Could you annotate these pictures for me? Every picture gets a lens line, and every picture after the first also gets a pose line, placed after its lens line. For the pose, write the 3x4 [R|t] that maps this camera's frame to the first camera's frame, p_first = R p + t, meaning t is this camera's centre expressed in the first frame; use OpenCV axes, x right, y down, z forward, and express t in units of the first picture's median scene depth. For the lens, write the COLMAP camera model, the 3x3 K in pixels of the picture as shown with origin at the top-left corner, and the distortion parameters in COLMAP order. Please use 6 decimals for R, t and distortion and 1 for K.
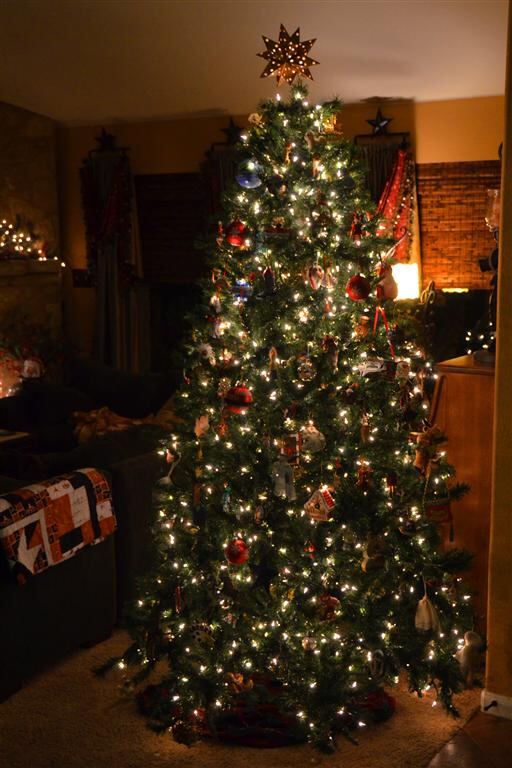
lens RADIAL K [[885.2, 0, 252.1], [0, 885.2, 389.3], [0, 0, 1]] dist [0.022678, 0.000000]
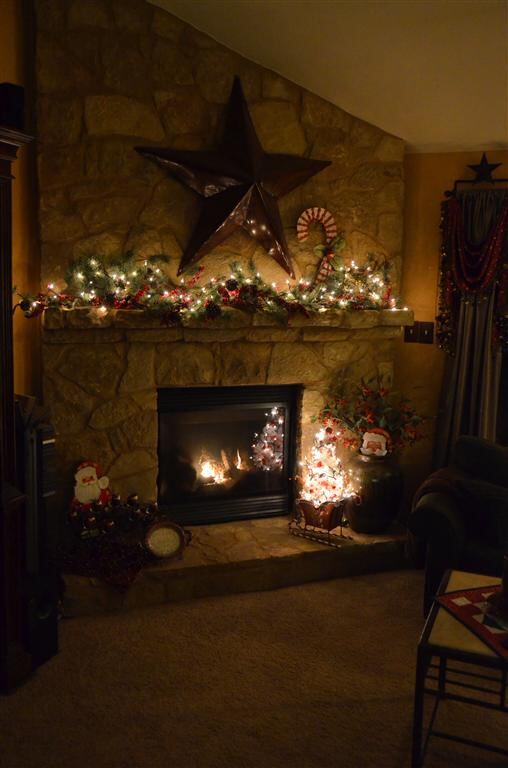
lens RADIAL K [[695.7, 0, 266.1], [0, 695.7, 365.5], [0, 0, 1]] dist [-0.031240, 0.076321]
pose [[0.994938, 0.026868, 0.096828, -0.411632], [-0.022998, 0.998900, -0.040860, -0.066306], [-0.097820, 0.038426, 0.994462, 0.377651]]
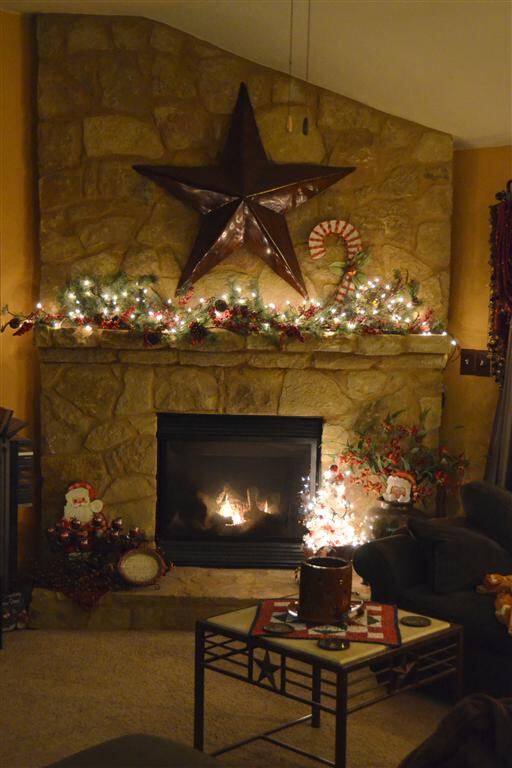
lens RADIAL K [[1034.7, 0, 253.6], [0, 1034.7, 388.9], [0, 0, 1]] dist [0.145003, 0.000000]
pose [[0.963870, 0.059010, -0.259755, -0.151093], [-0.078788, 0.994678, -0.066390, -0.038352], [0.254455, 0.084457, 0.963390, 0.177270]]
